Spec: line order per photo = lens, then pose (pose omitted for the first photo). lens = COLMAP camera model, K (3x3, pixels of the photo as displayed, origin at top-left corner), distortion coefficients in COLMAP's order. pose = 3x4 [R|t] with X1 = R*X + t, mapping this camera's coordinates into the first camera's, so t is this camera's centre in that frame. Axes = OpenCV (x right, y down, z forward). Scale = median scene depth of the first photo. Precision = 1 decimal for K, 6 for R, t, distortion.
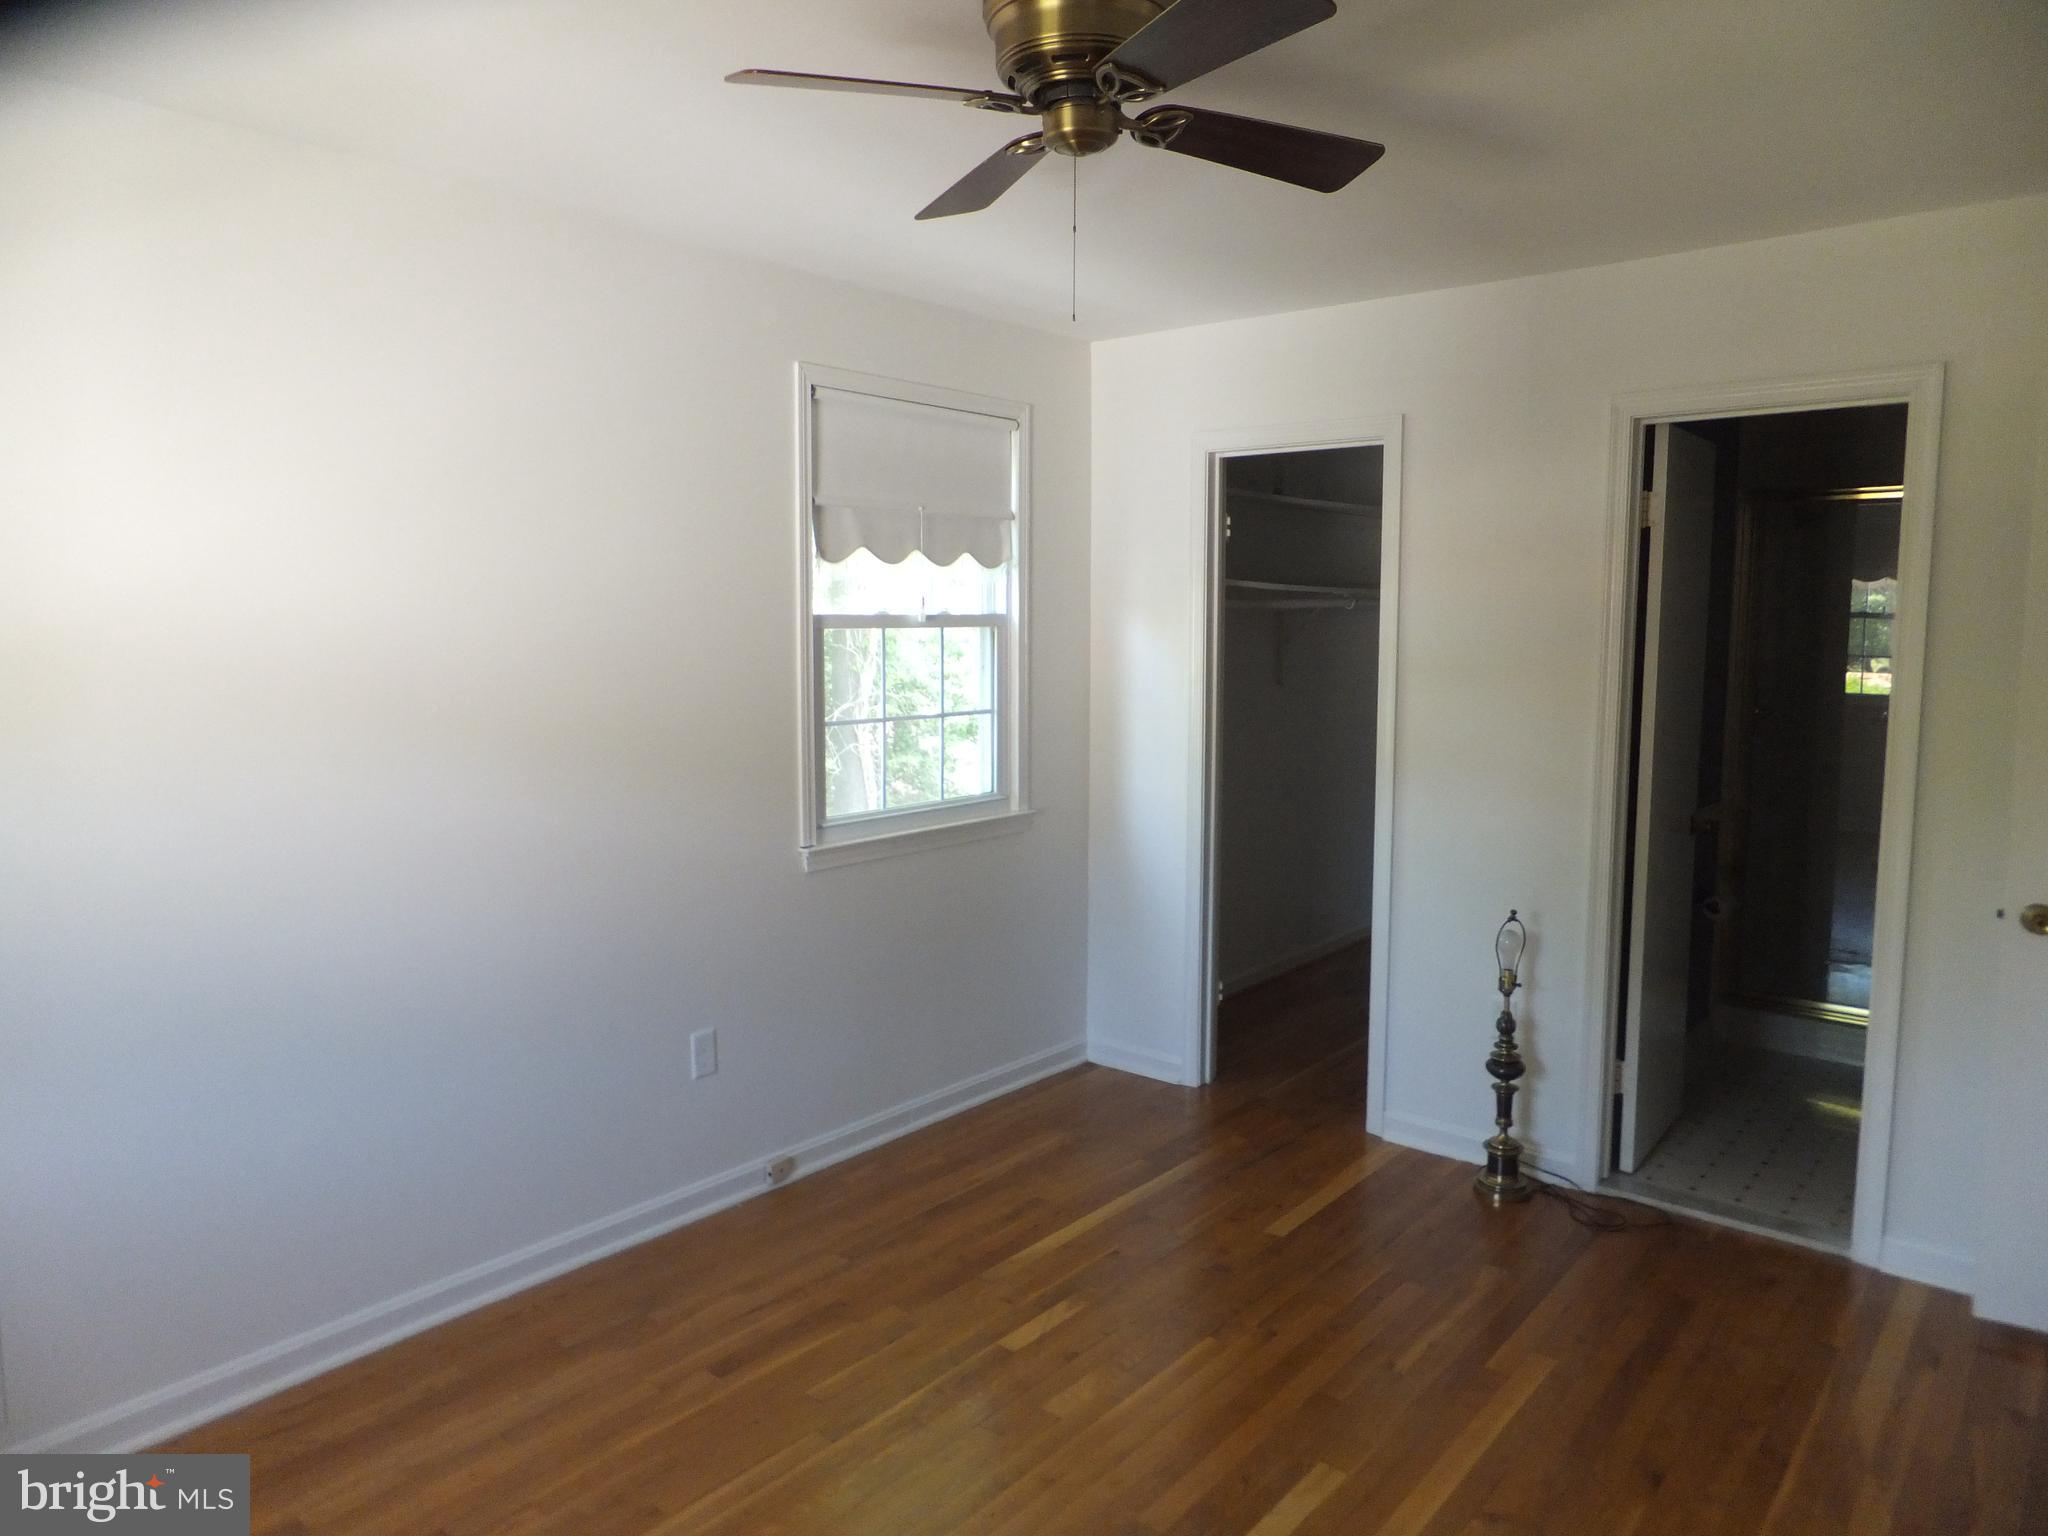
lens RADIAL K [[1349.9, 0, 1021.2], [0, 1349.9, 756.4], [0, 0, 1]] dist [-0.003298, -0.000204]
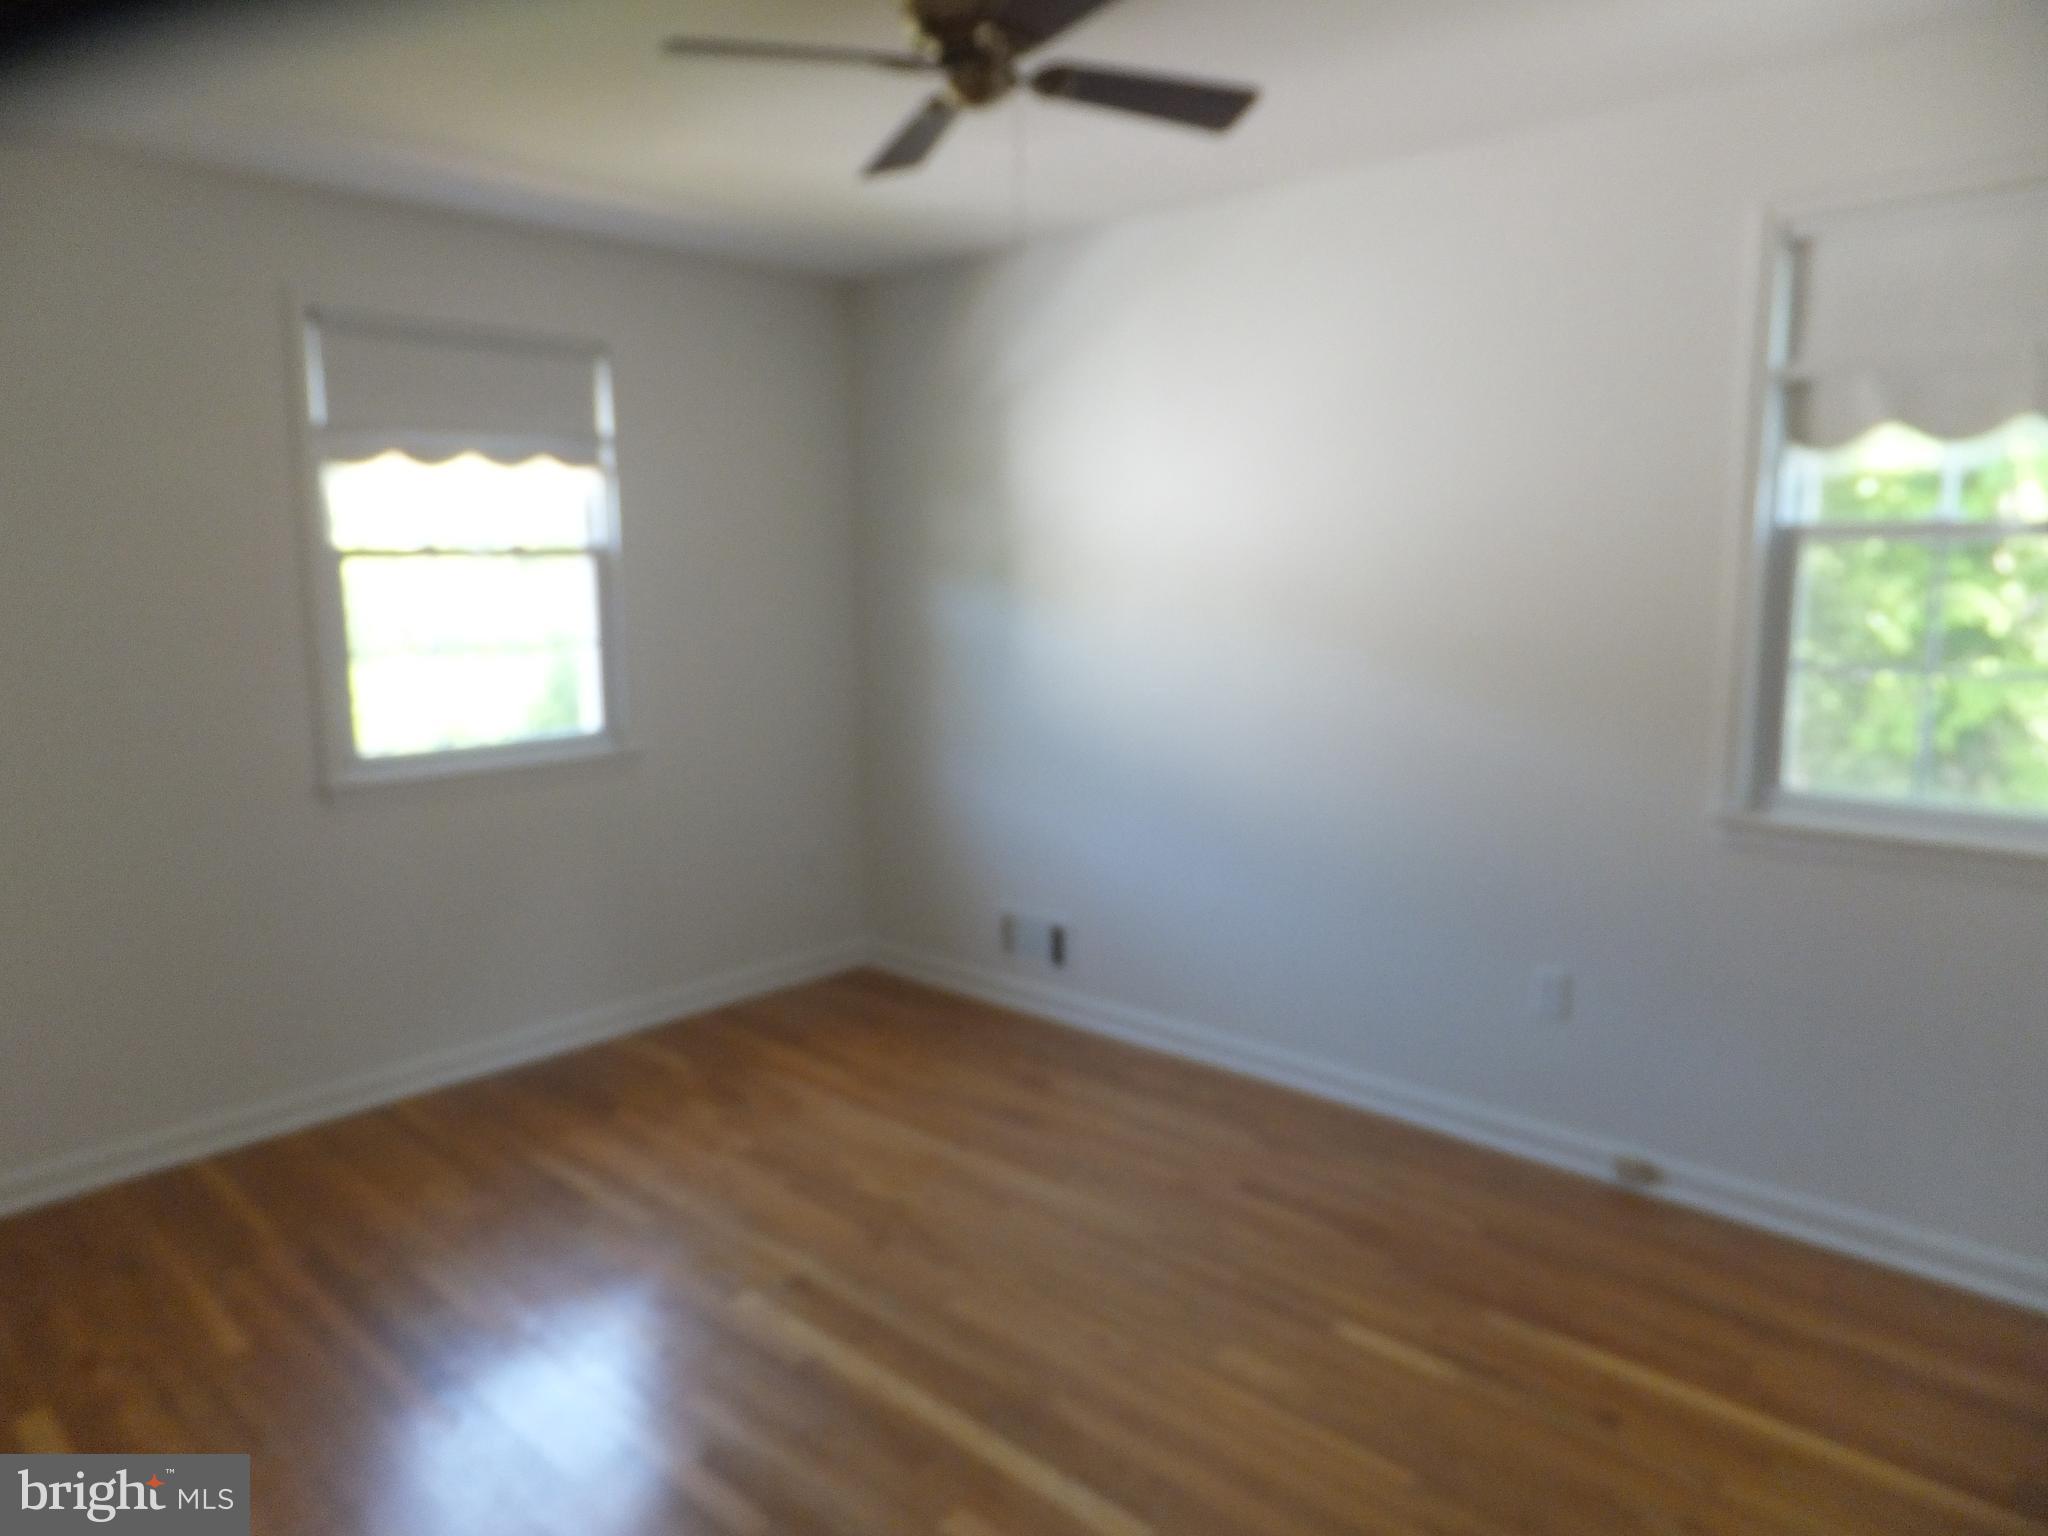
lens RADIAL K [[1349.9, 0, 1021.2], [0, 1349.9, 756.4], [0, 0, 1]] dist [-0.003298, -0.000204]
pose [[-0.031113, 0.133783, -0.990522, 0.662382], [-0.110032, 0.984520, 0.136428, -0.029644], [0.993441, 0.113233, -0.015911, 0.602264]]
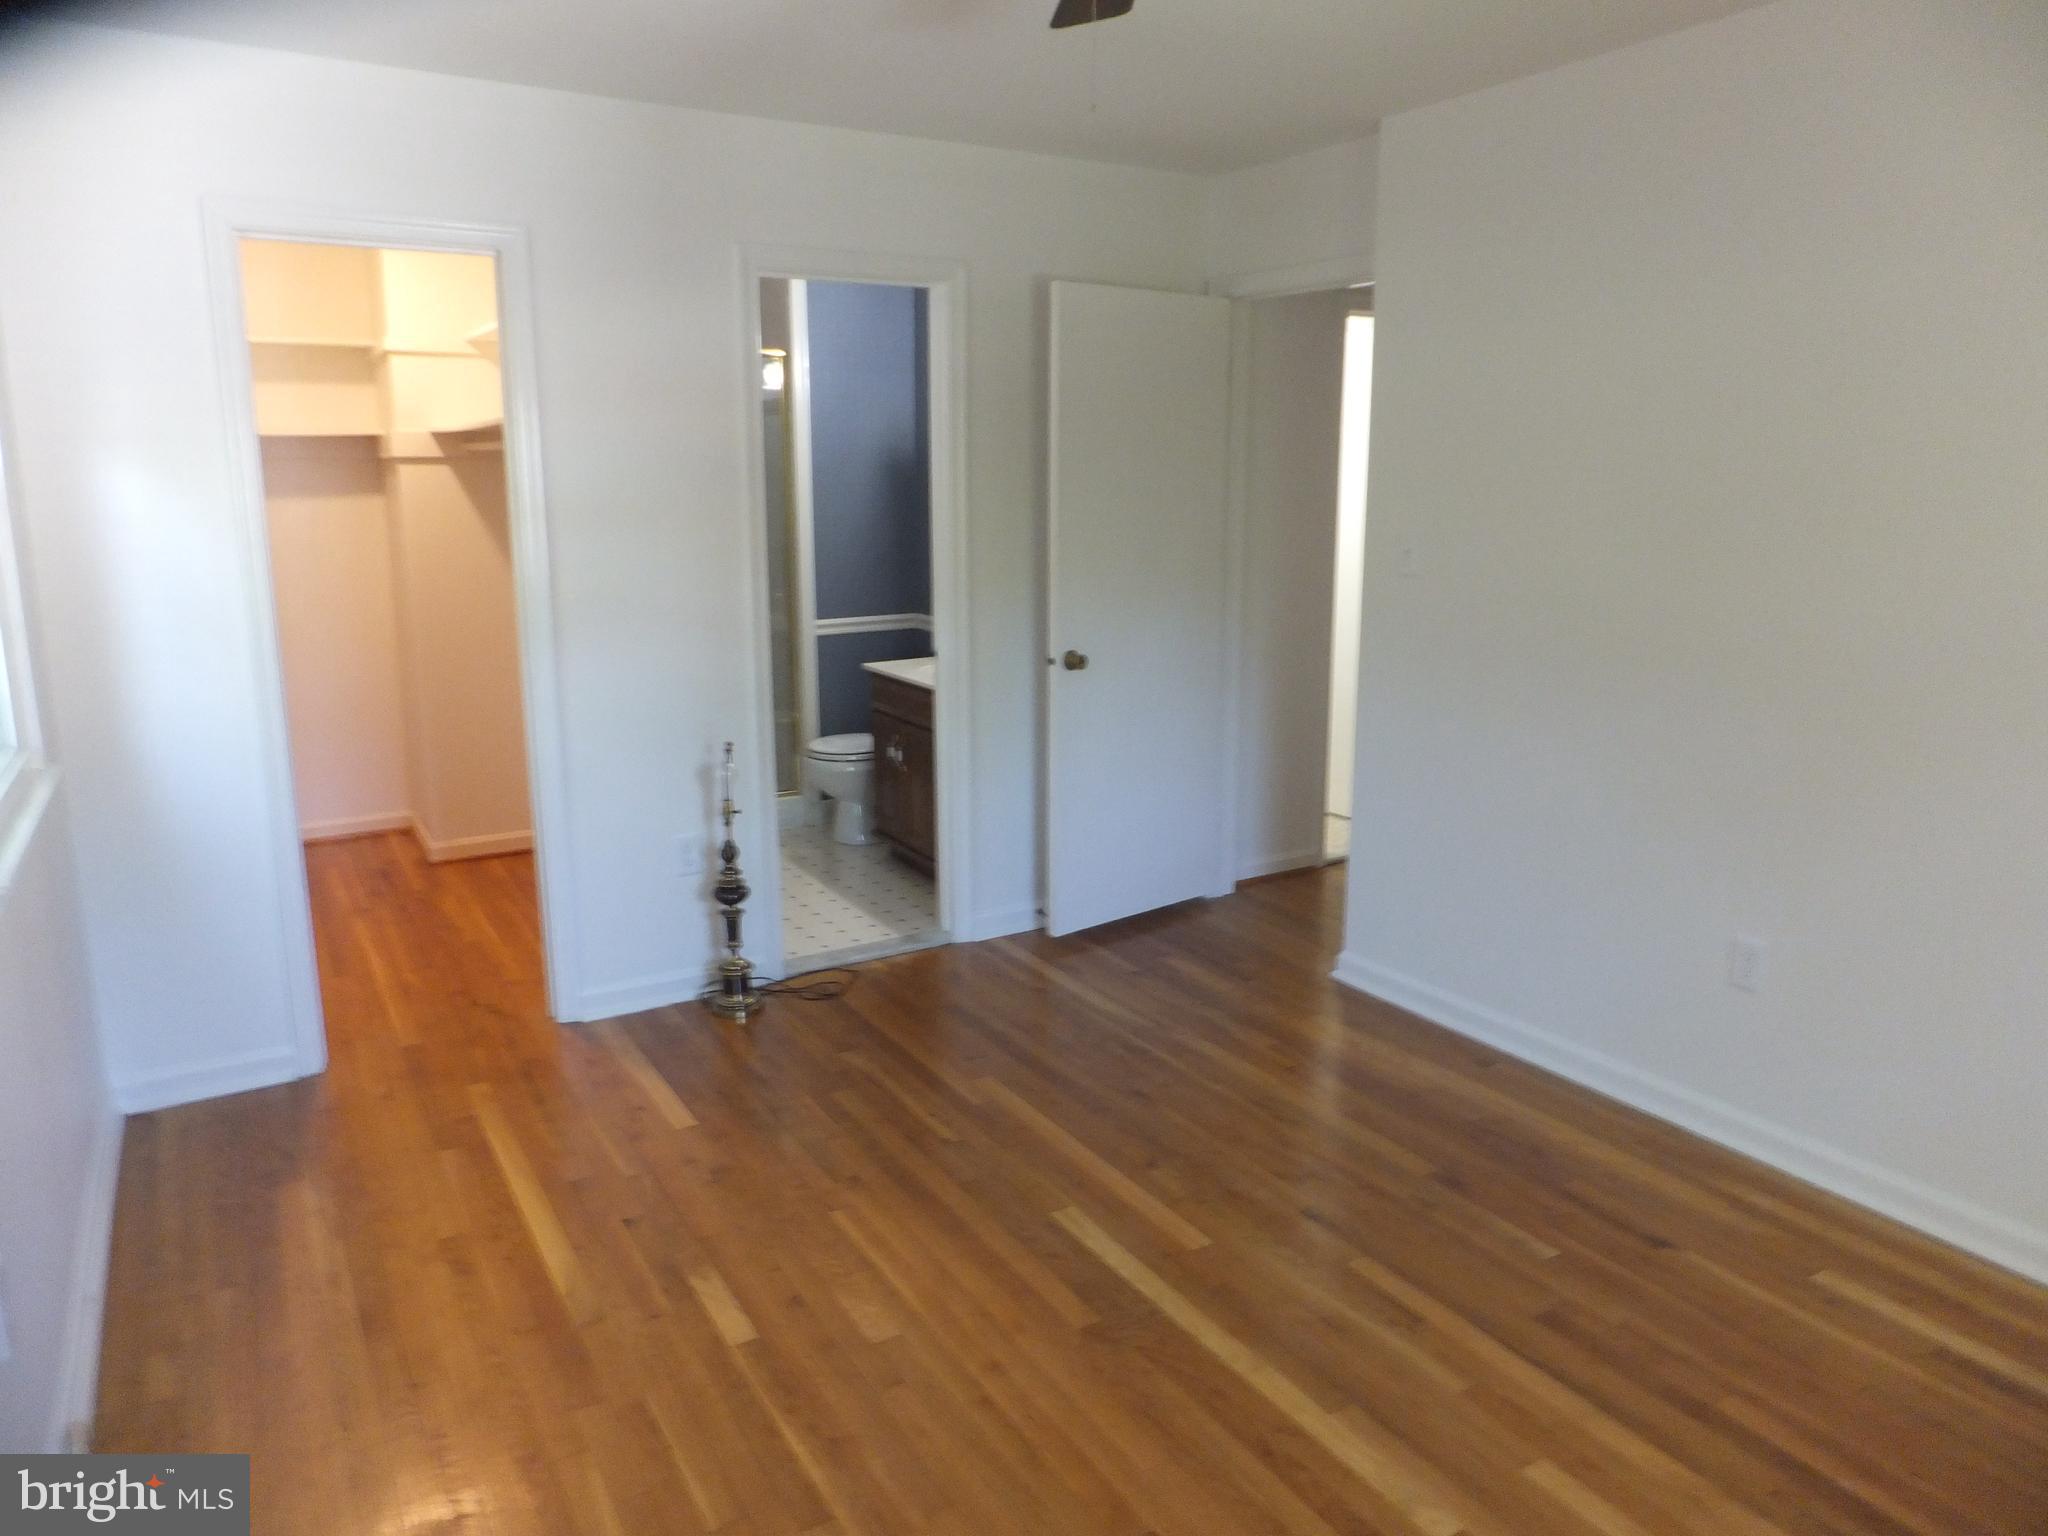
lens RADIAL K [[1349.9, 0, 1021.2], [0, 1349.9, 756.4], [0, 0, 1]] dist [-0.003298, -0.000204]
pose [[0.318121, -0.191379, 0.928533, -0.514151], [0.101500, 0.980659, 0.167348, -0.023470], [-0.942601, 0.041009, 0.331393, 0.439789]]
